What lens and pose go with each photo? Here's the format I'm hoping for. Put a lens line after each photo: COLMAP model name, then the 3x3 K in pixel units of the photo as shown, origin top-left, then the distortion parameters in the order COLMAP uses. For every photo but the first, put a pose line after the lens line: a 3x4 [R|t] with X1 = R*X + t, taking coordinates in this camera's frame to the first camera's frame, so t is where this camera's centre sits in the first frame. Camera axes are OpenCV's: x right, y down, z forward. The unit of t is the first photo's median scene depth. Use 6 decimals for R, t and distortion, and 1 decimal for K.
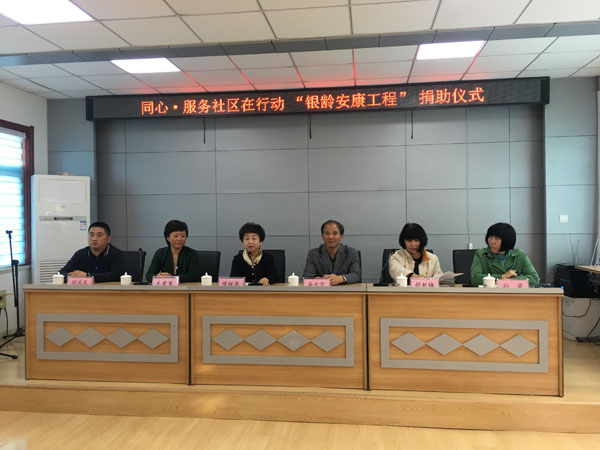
lens RADIAL K [[509.2, 0, 300.1], [0, 509.2, 220.4], [0, 0, 1]] dist [0.035685, -0.017442]
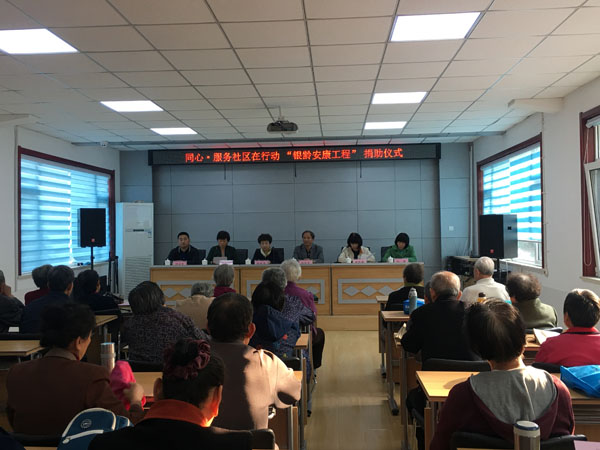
lens RADIAL K [[618.3, 0, 301.1], [0, 618.3, 223.1], [0, 0, 1]] dist [0.038121, 0.000000]
pose [[0.997741, -0.006380, 0.066877, -0.094420], [0.006971, 0.999939, -0.008606, -0.005646], [-0.066818, 0.009053, 0.997724, -0.912111]]
